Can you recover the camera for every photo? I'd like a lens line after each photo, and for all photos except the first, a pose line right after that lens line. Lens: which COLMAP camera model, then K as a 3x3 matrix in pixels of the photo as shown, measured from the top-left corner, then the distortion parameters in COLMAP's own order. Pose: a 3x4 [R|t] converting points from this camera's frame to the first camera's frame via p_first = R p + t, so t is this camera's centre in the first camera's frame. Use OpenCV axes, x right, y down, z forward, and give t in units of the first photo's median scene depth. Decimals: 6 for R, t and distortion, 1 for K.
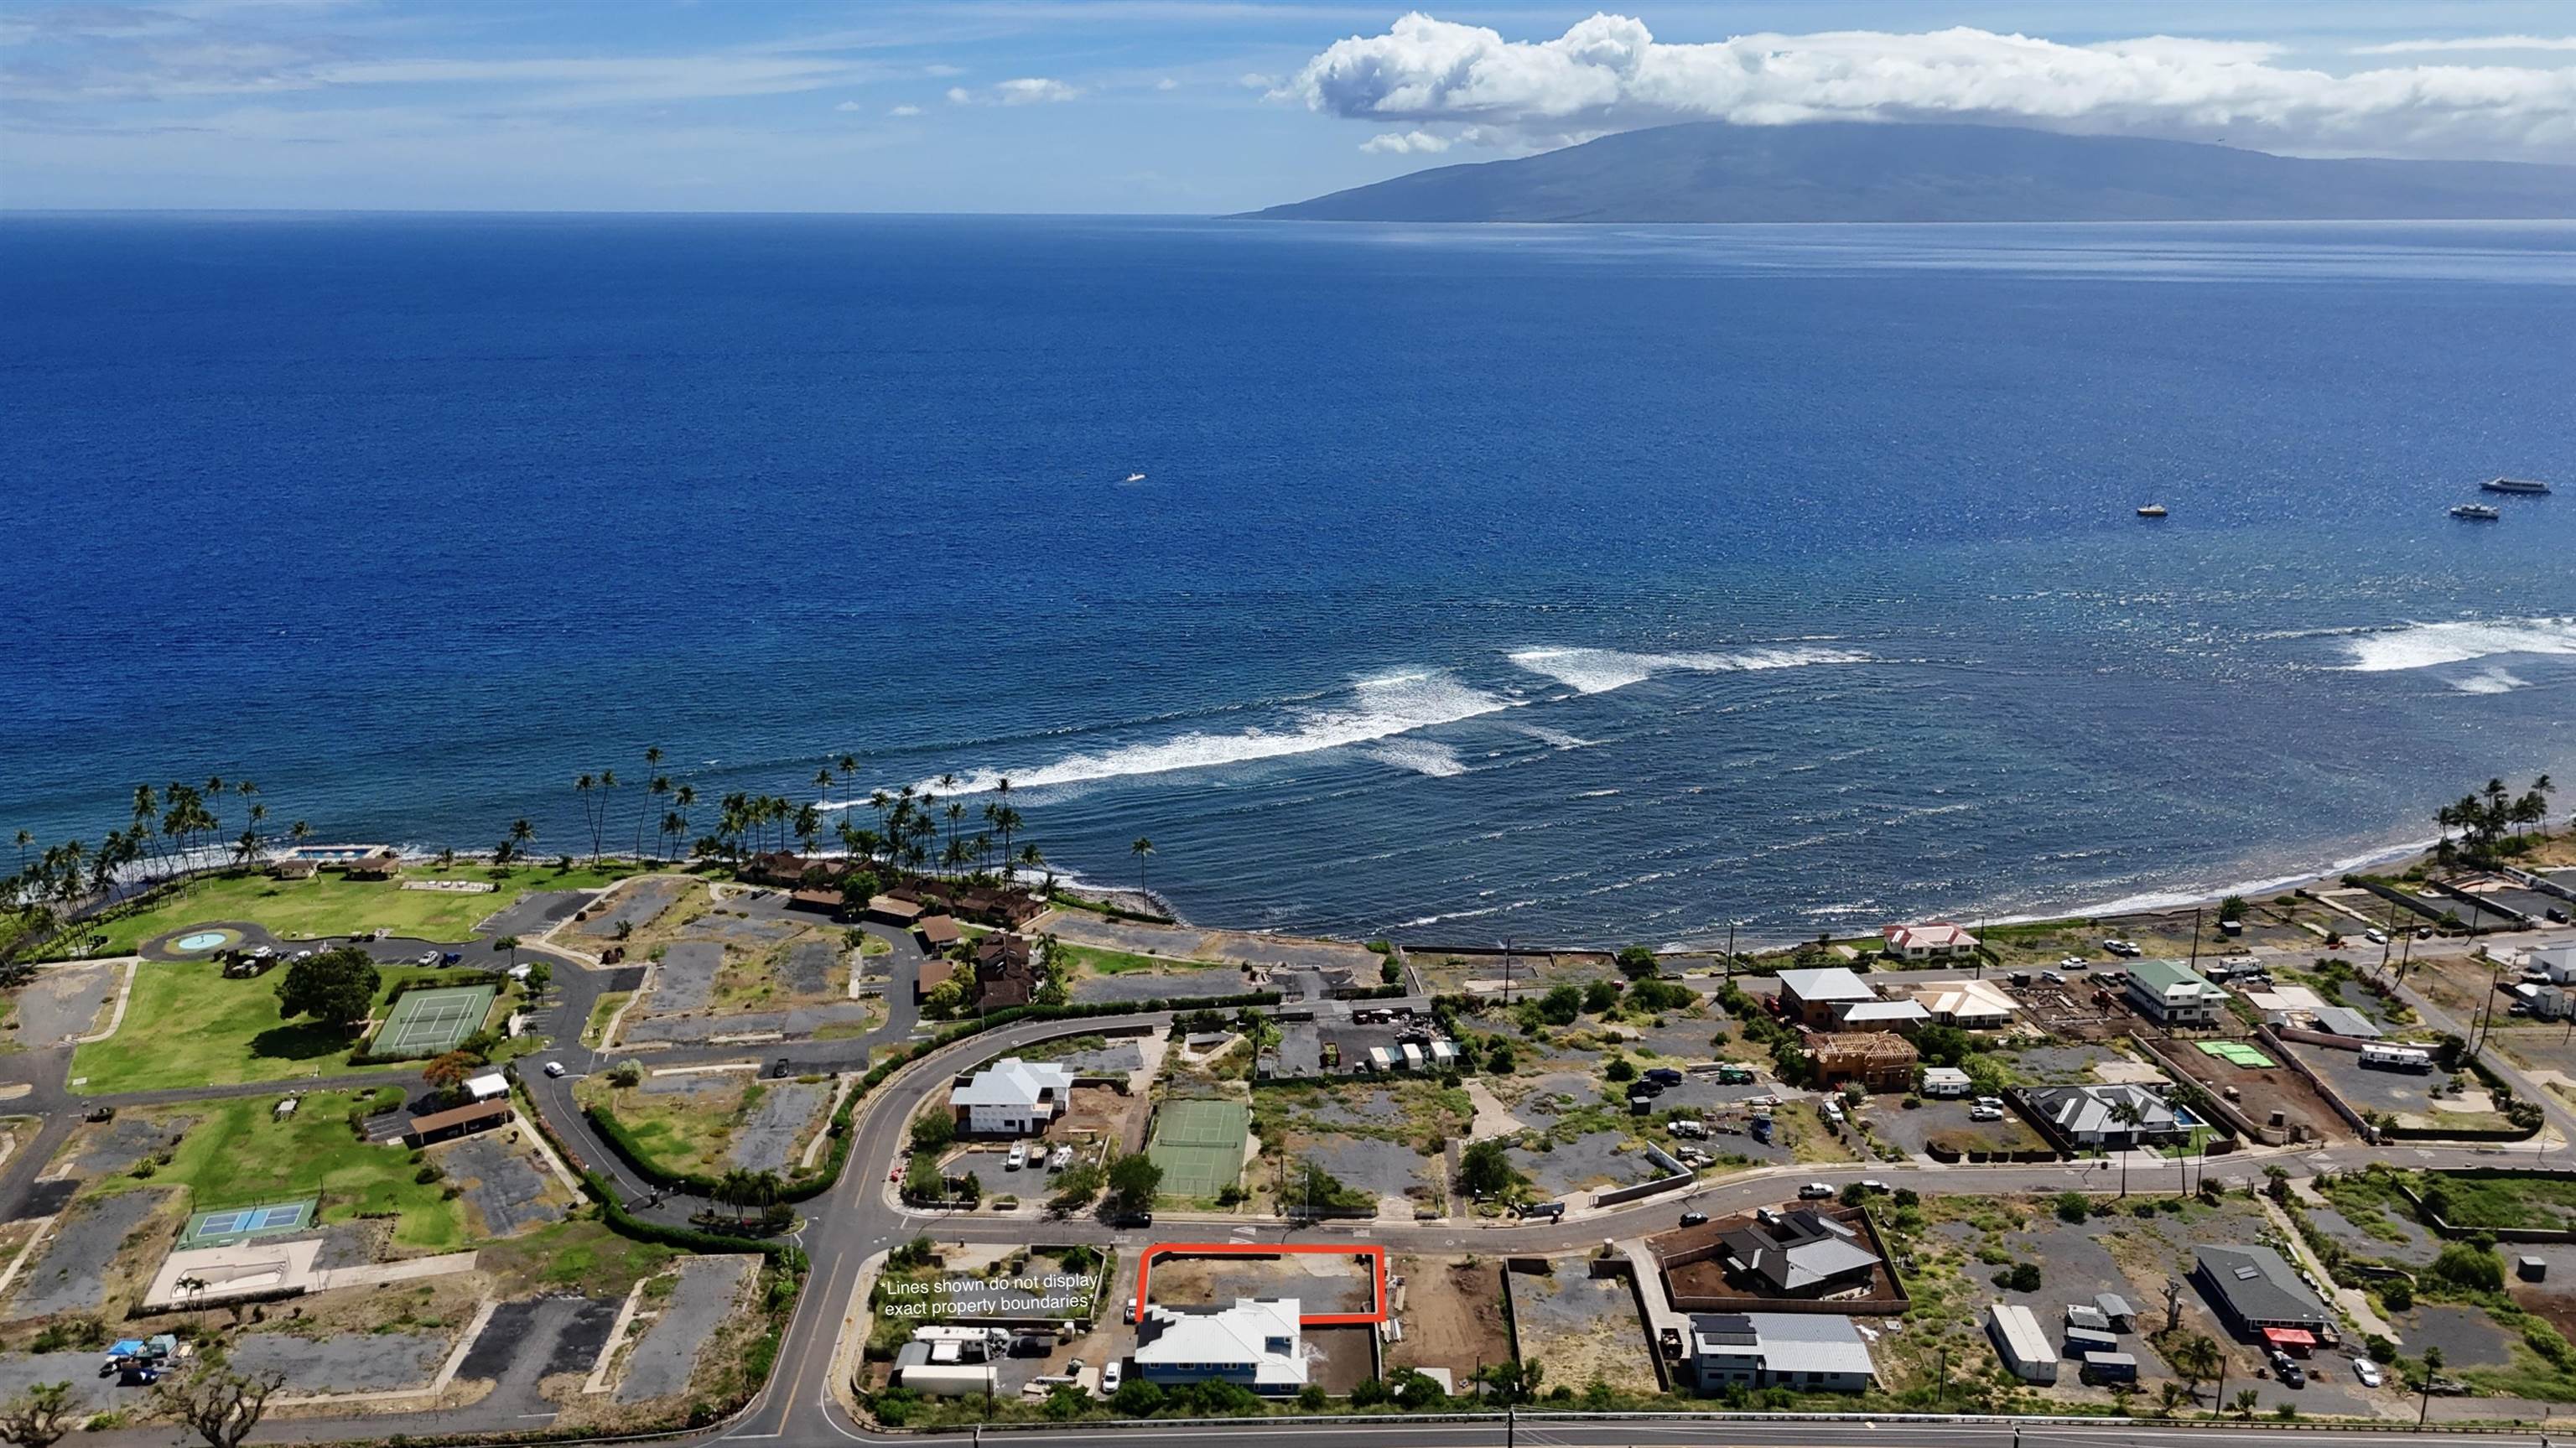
lens RADIAL K [[1900.9, 0, 1282.7], [0, 1900.9, 689.6], [0, 0, 1]] dist [0.084553, -0.088375]
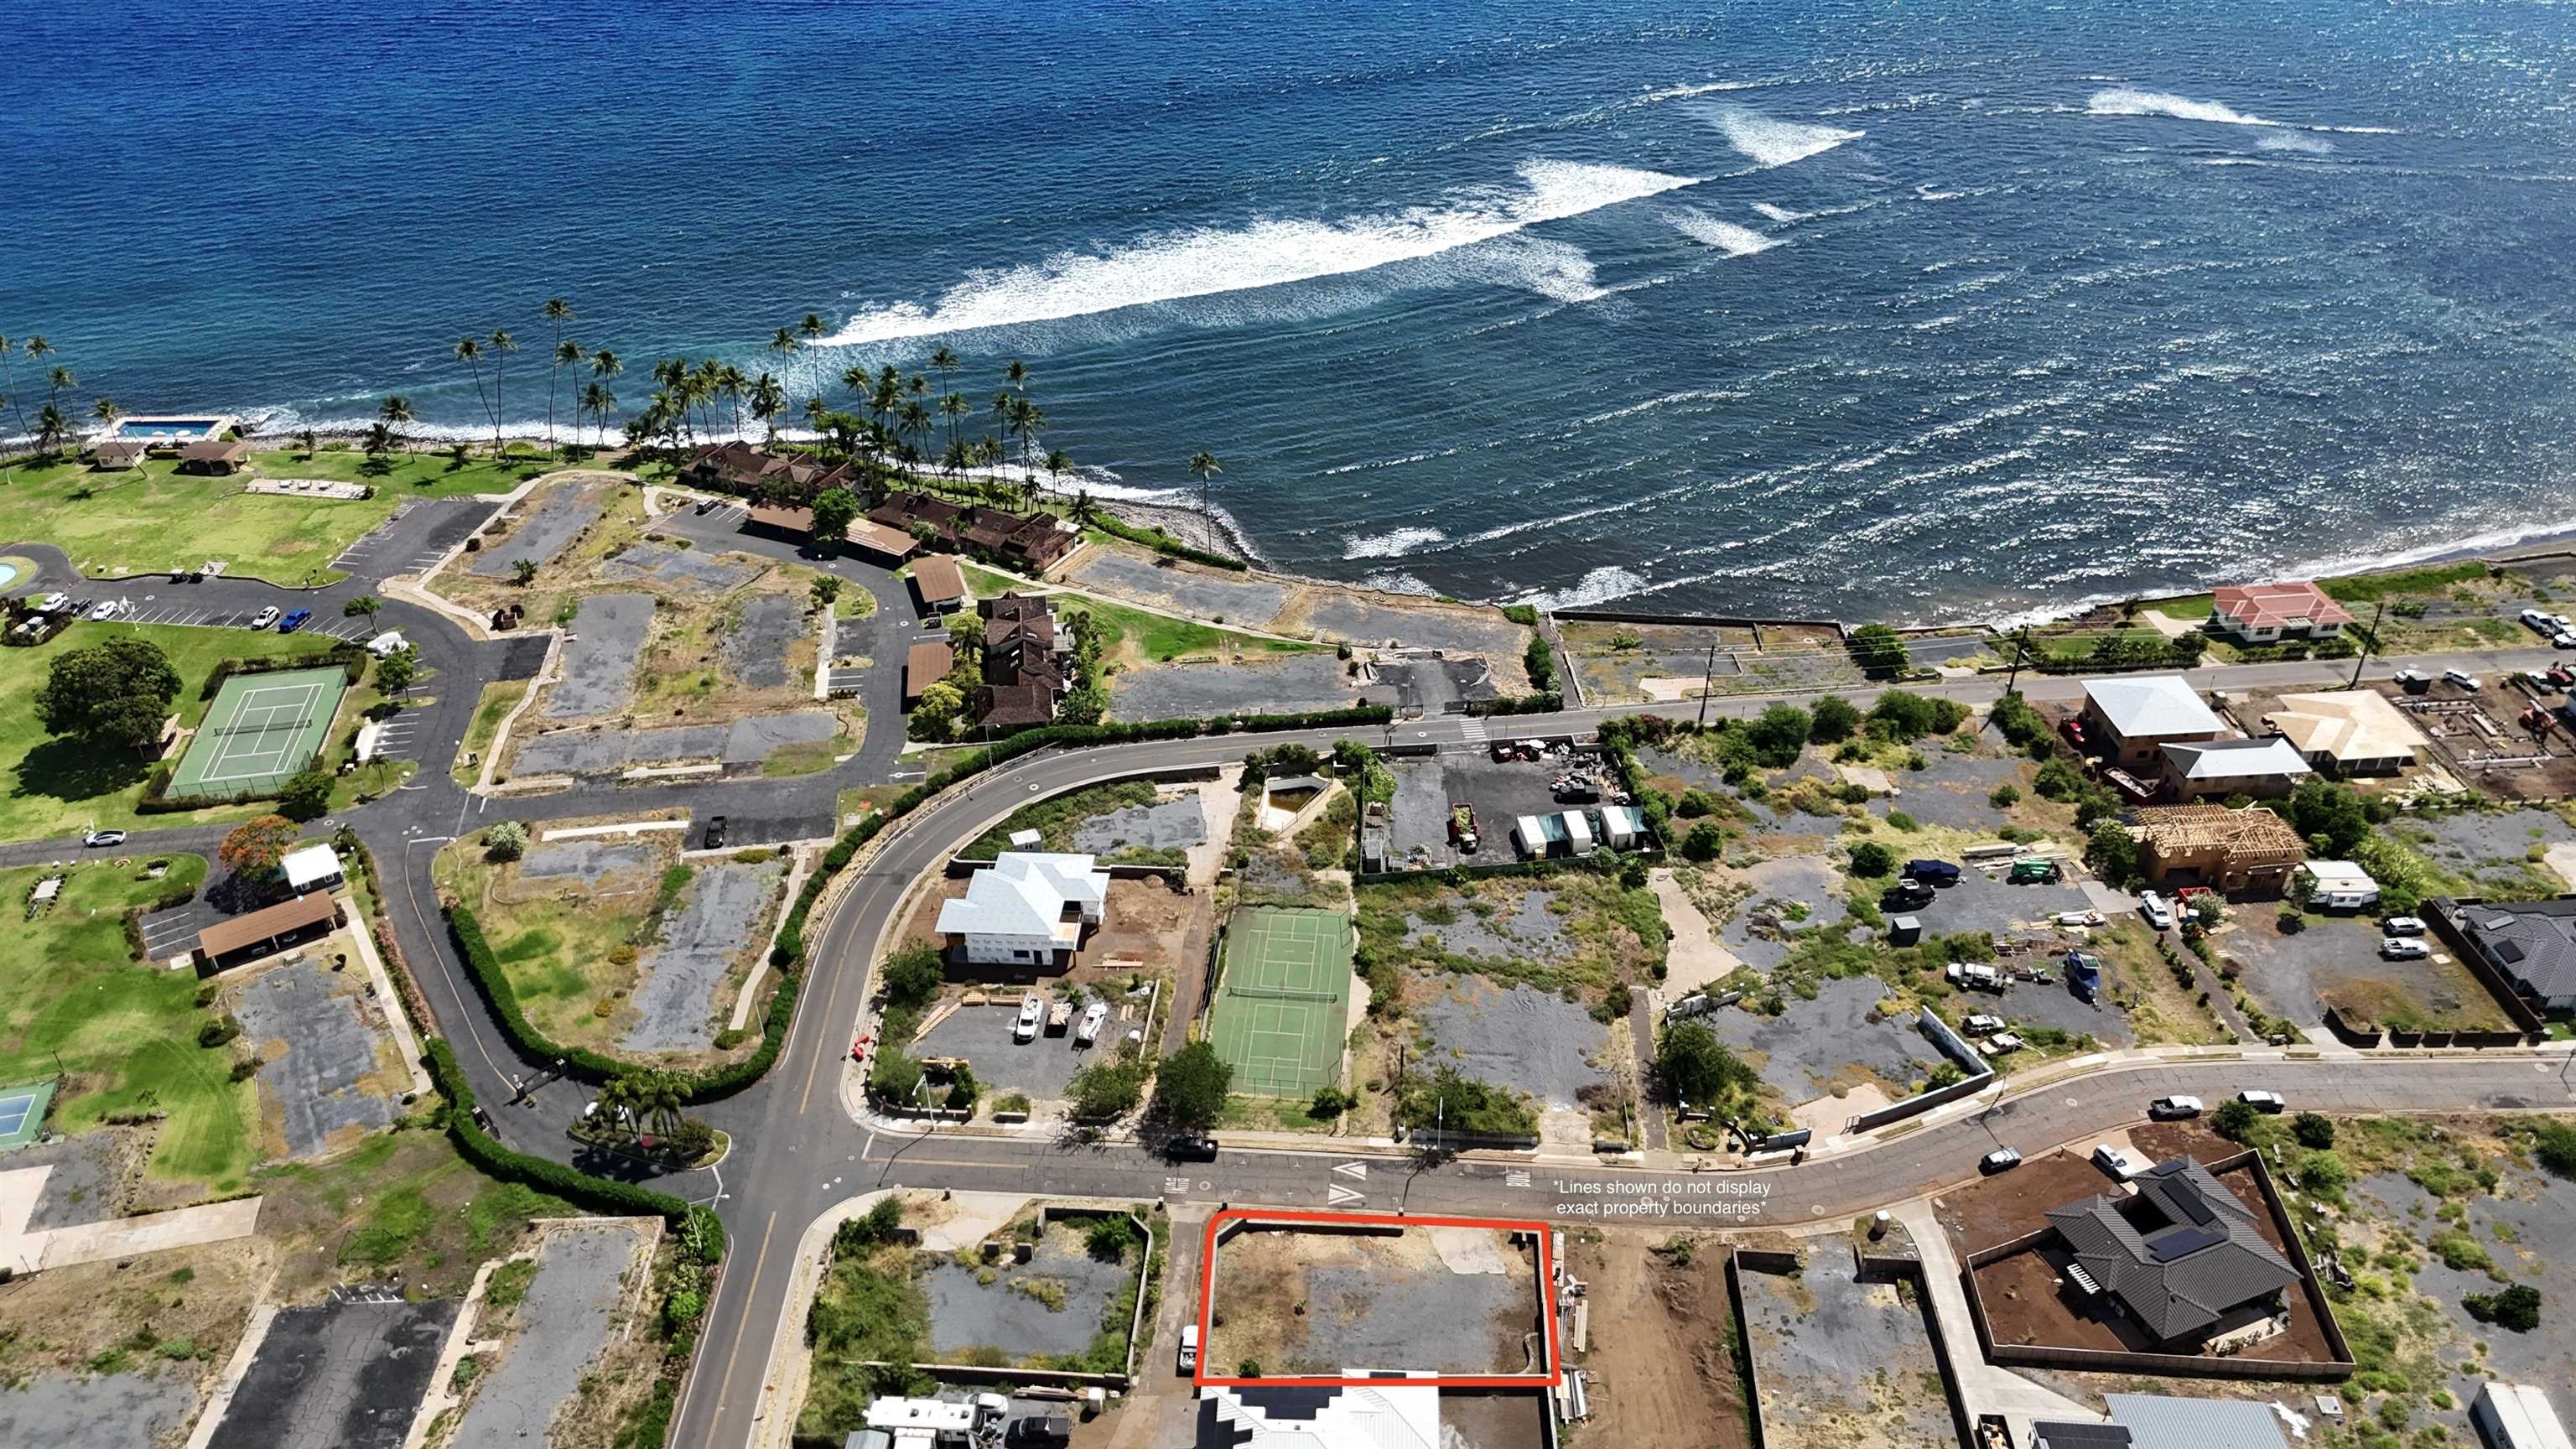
lens RADIAL K [[1901.0, 0, 1282.7], [0, 1901.0, 690.0], [0, 0, 1]] dist [0.084553, -0.088375]
pose [[0.999236, 0.014951, -0.036096, -0.018242], [-0.002512, 0.946554, 0.322537, -0.090756], [0.038989, -0.322200, 0.945868, 0.328157]]
